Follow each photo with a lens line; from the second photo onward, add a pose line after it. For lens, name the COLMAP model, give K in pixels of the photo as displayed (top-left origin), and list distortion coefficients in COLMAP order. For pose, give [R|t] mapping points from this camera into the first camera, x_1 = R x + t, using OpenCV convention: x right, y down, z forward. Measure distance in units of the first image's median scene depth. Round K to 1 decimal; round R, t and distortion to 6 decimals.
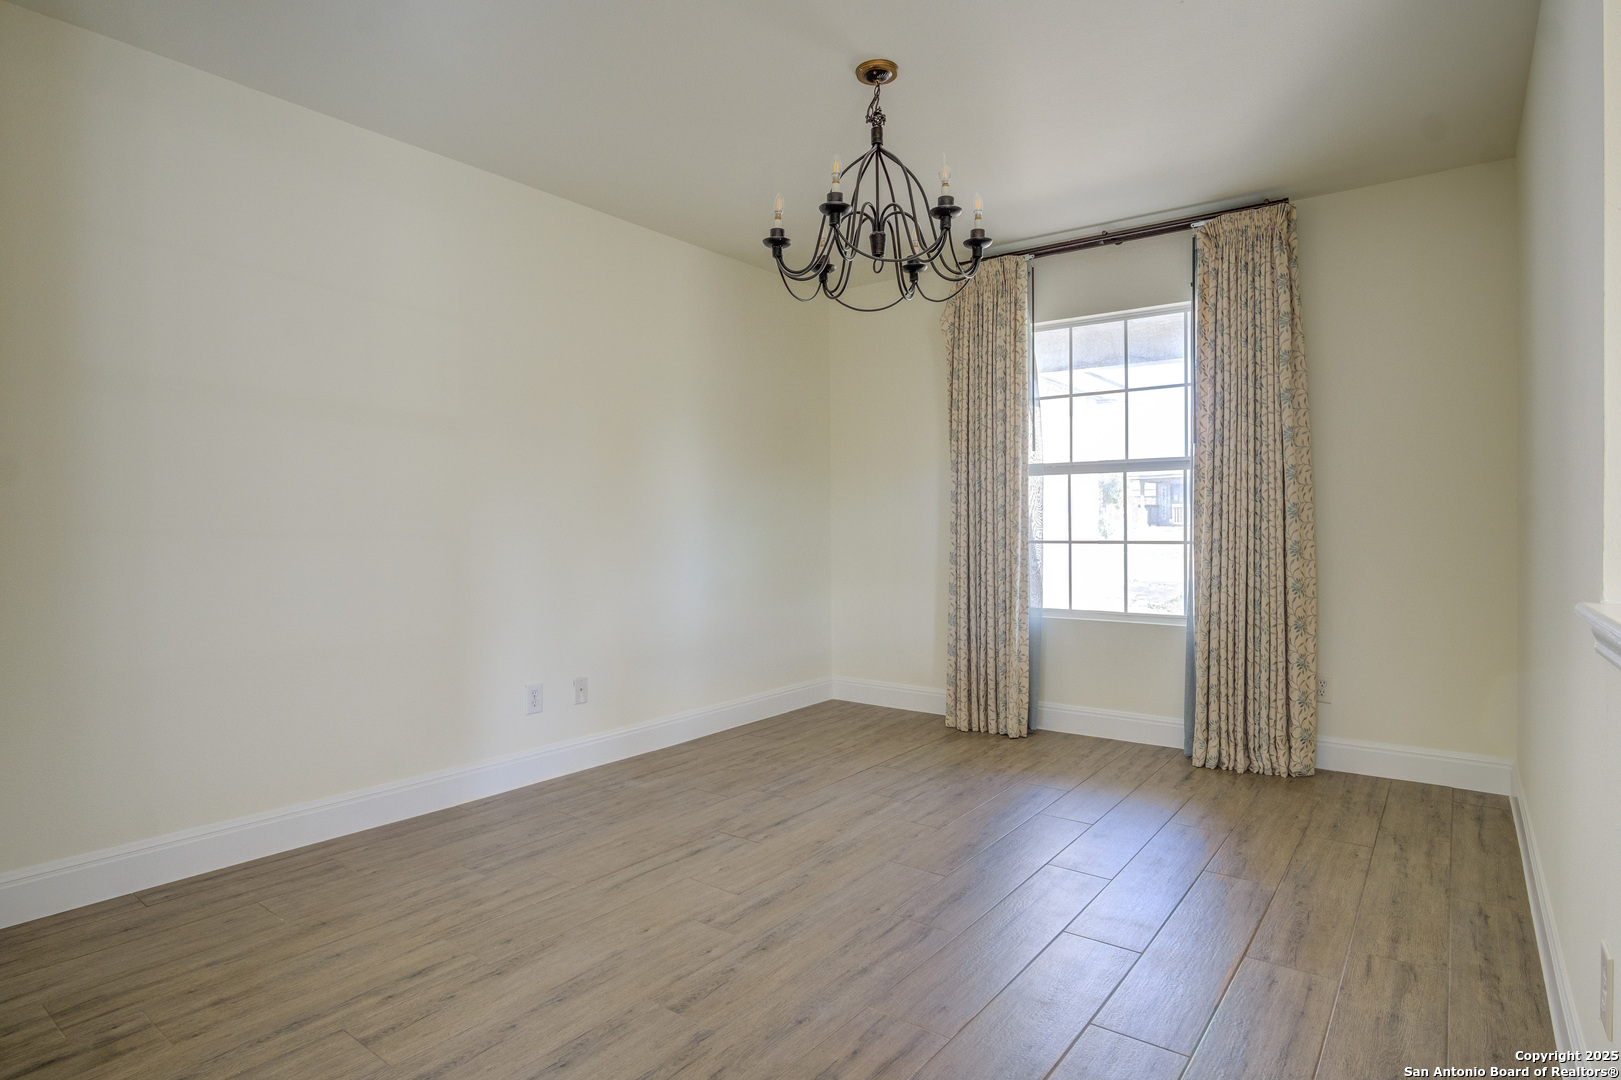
lens RADIAL K [[884.6, 0, 798.9], [0, 884.6, 538.7], [0, 0, 1]] dist [-0.033217, 0.009828]
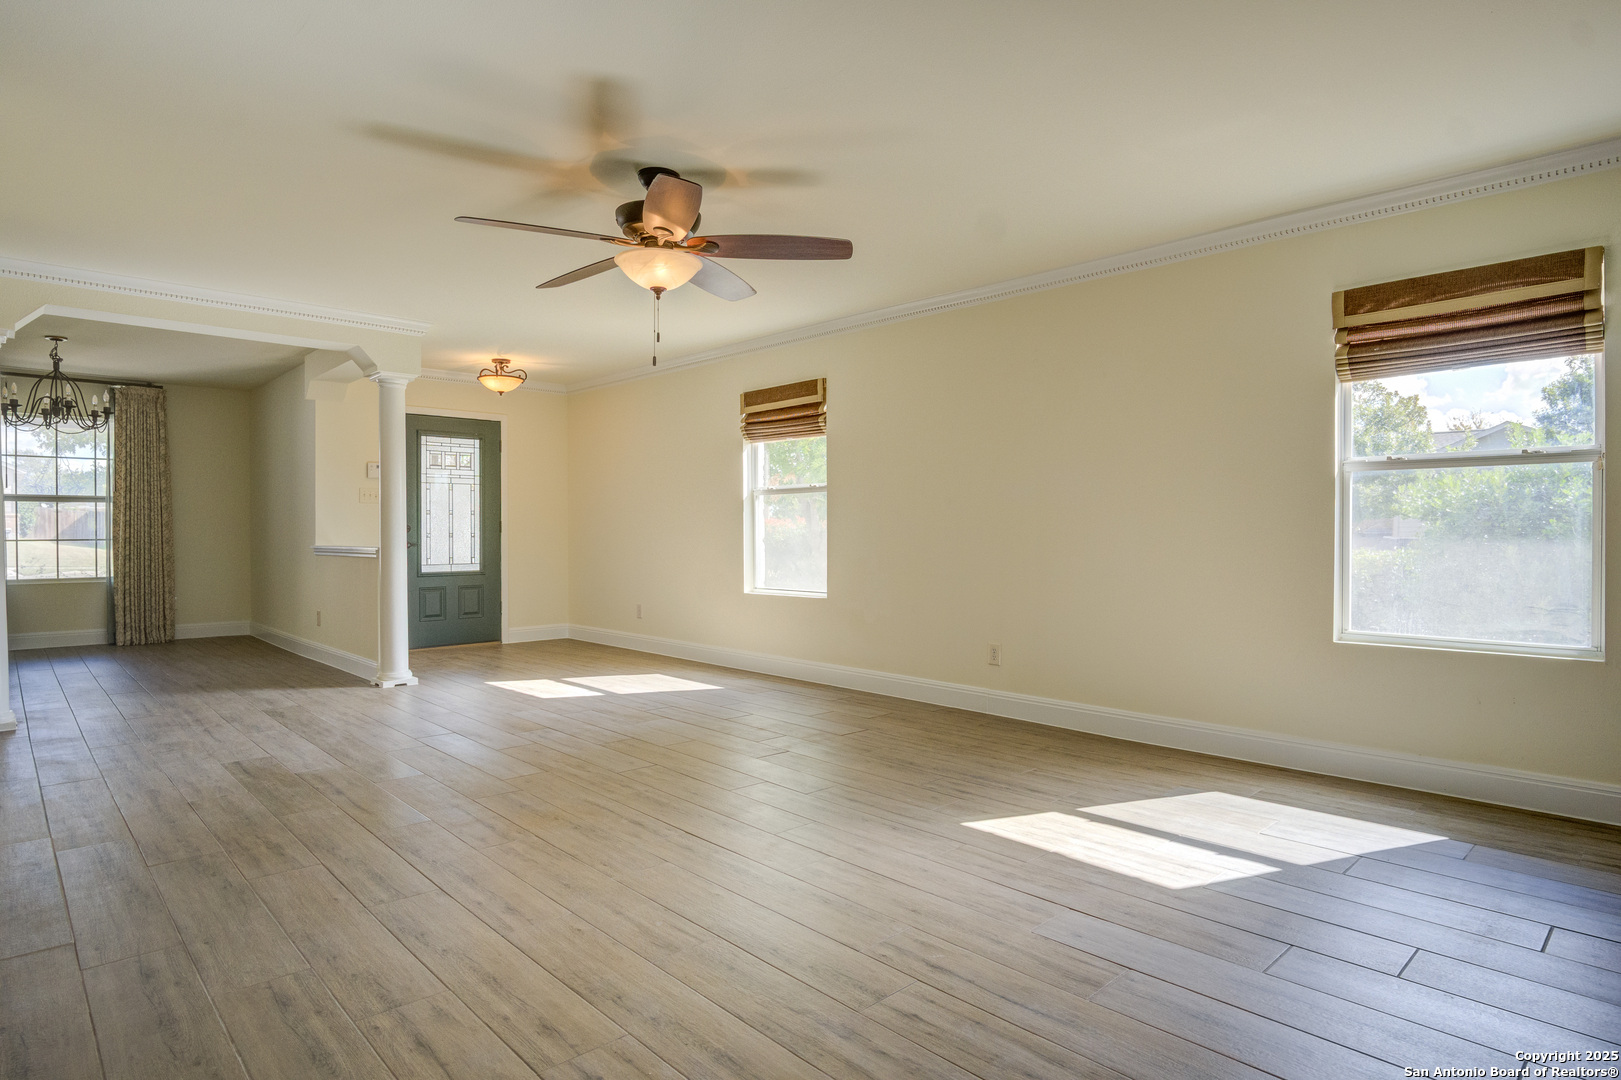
lens RADIAL K [[884.6, 0, 807.4], [0, 884.6, 539.1], [0, 0, 1]] dist [-0.033217, 0.009828]
pose [[0.163576, -0.004571, 0.986520, -1.350378], [0.014370, 0.999894, 0.002250, 0.023884], [-0.986426, 0.013808, 0.163624, -0.980398]]
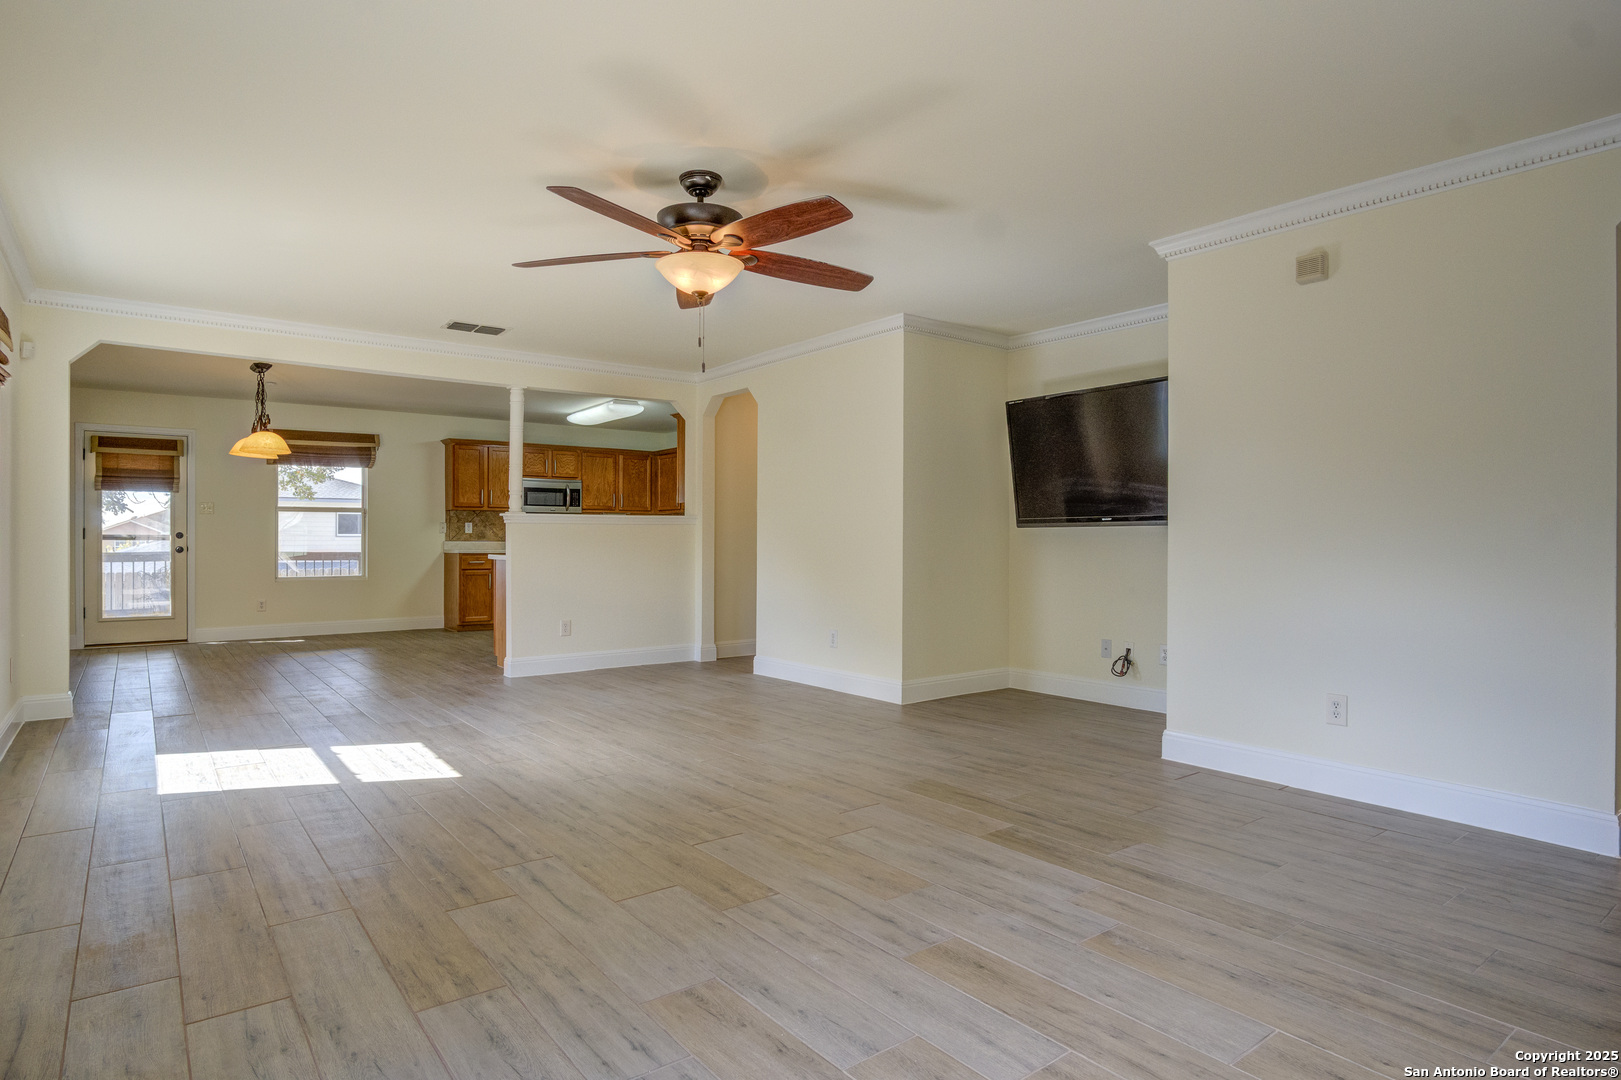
lens RADIAL K [[884.6, 0, 816.8], [0, 884.6, 544.2], [0, 0, 1]] dist [-0.033217, 0.009828]
pose [[-0.257872, 0.009801, -0.966129, 0.375970], [-0.018752, 0.999709, 0.015147, 0.004723], [0.965997, 0.022022, -0.257614, -0.326581]]
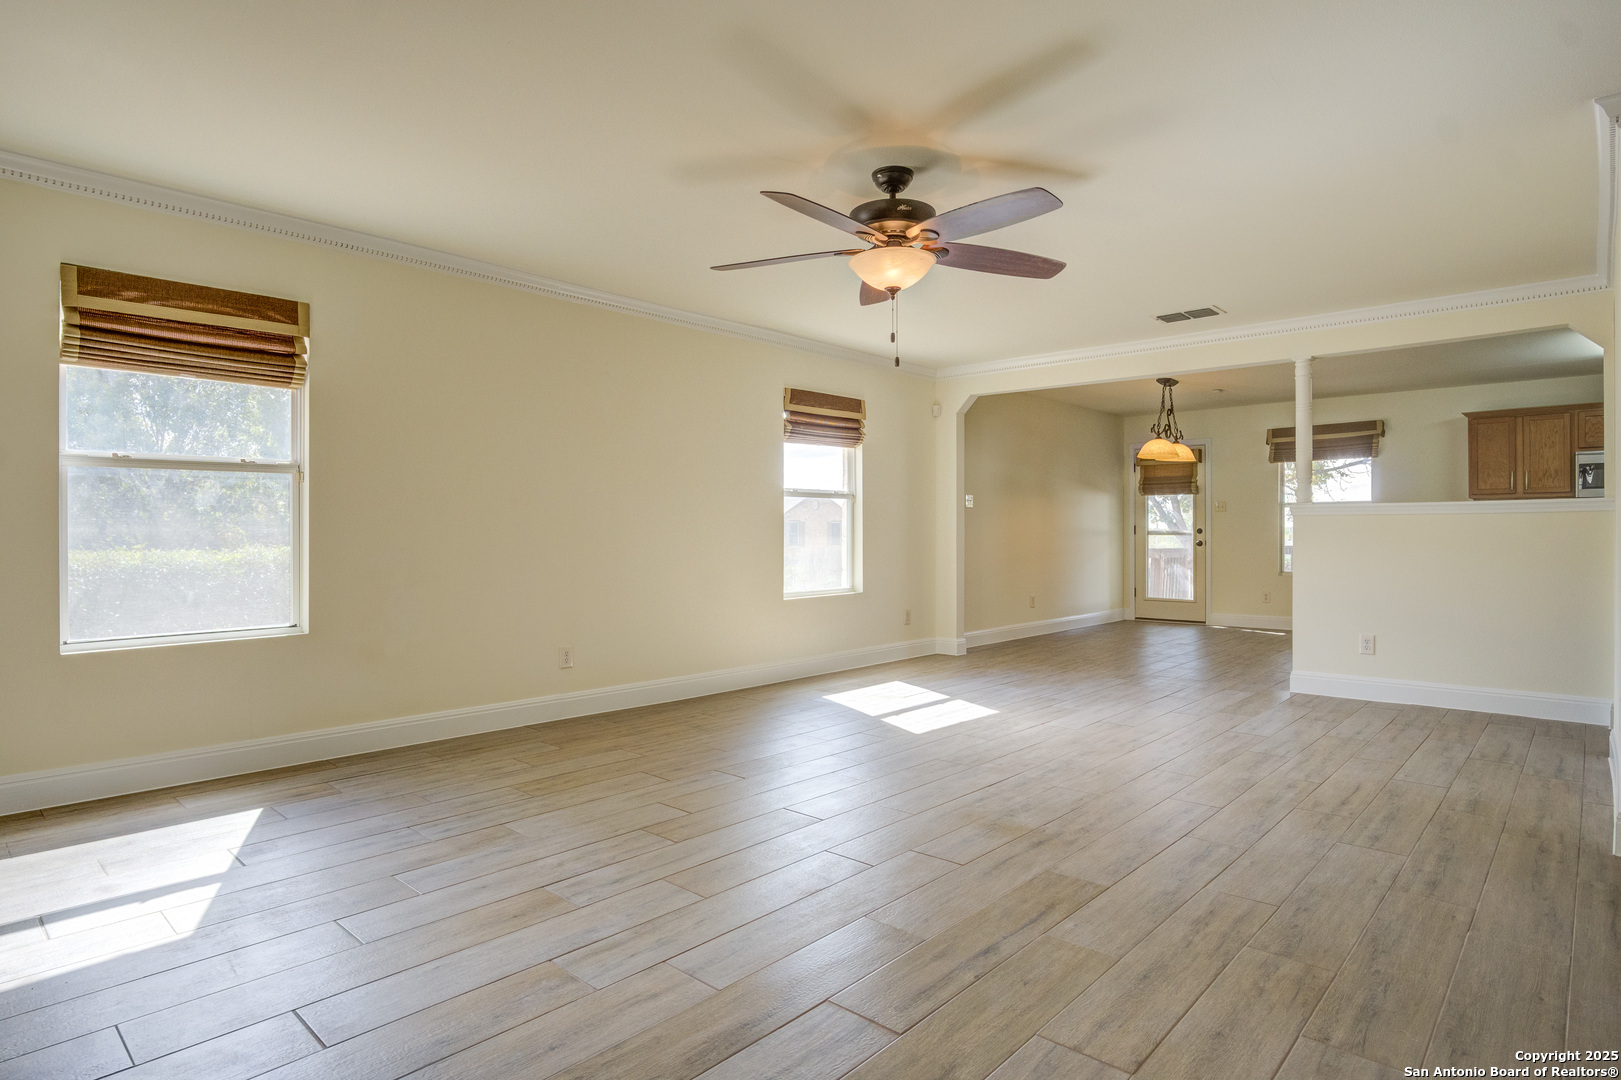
lens RADIAL K [[884.6, 0, 795.8], [0, 884.6, 533.2], [0, 0, 1]] dist [-0.033217, 0.009828]
pose [[-0.994689, 0.004075, 0.102842, -0.462772], [0.005947, 0.999822, 0.017906, -0.001782], [-0.102751, 0.018422, -0.994536, 0.238620]]
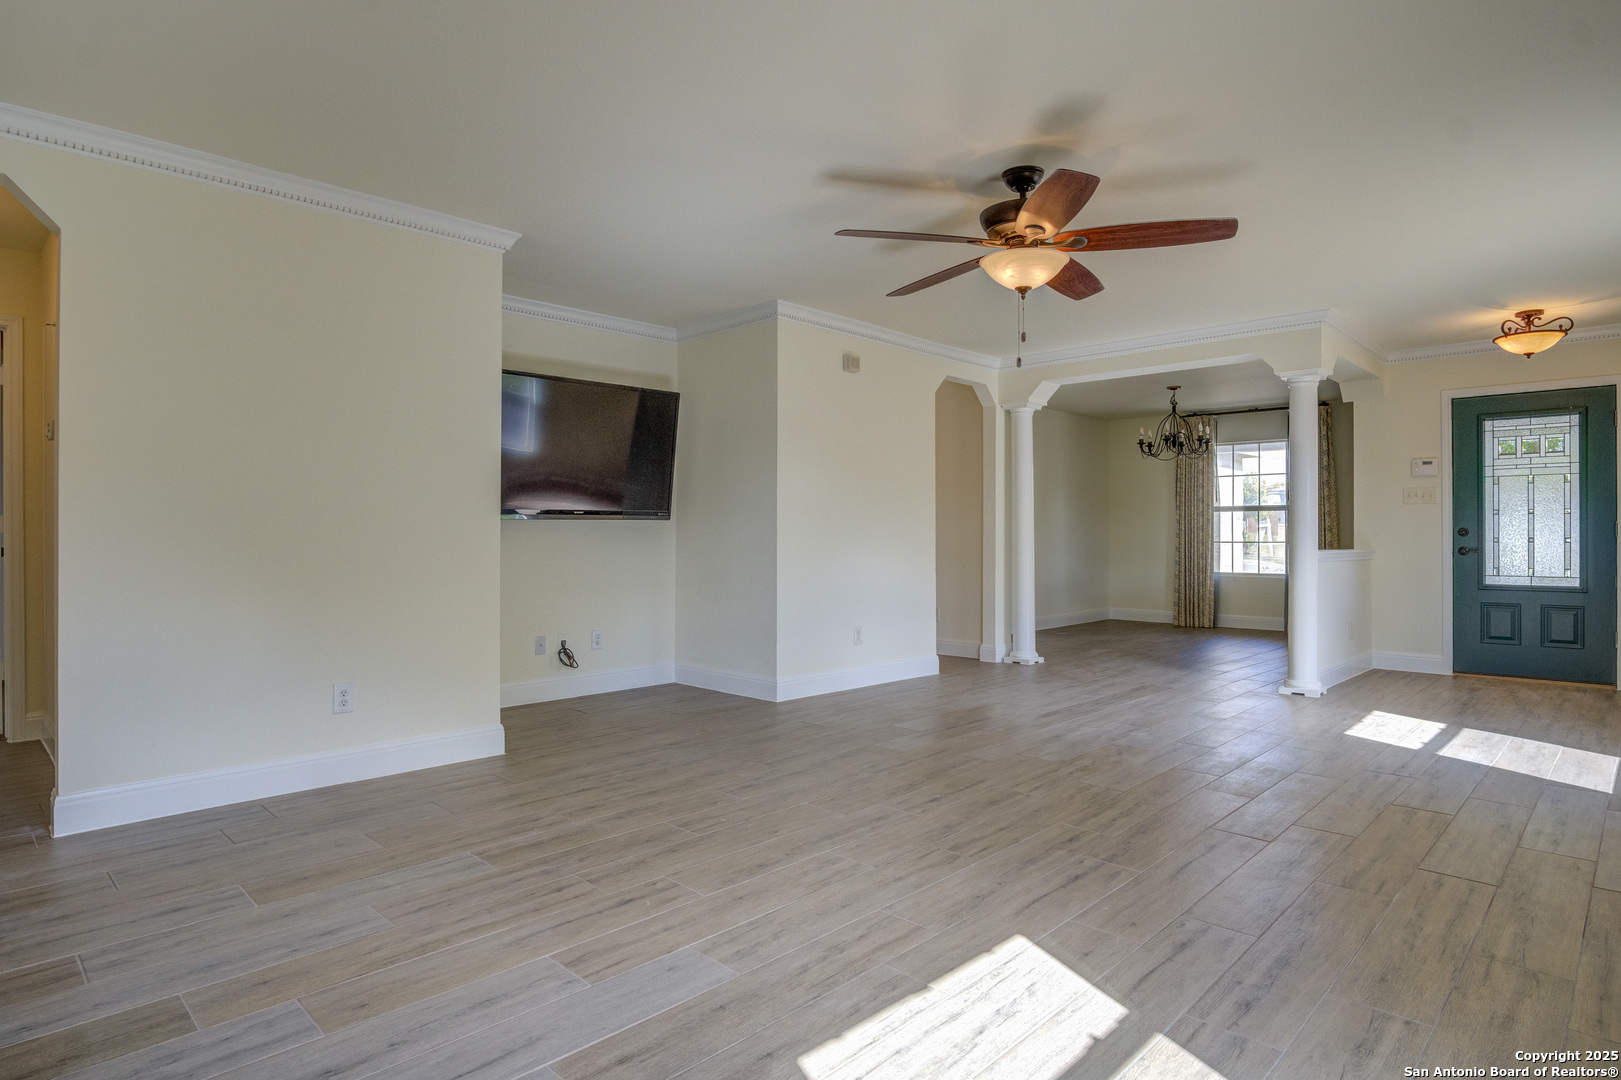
lens RADIAL K [[884.6, 0, 803.6], [0, 884.6, 537.1], [0, 0, 1]] dist [-0.033217, 0.009828]
pose [[0.991476, 0.005815, -0.130162, -0.574093], [-0.007559, 0.999888, -0.012909, 0.033058], [0.130072, 0.013783, 0.991409, -1.607399]]
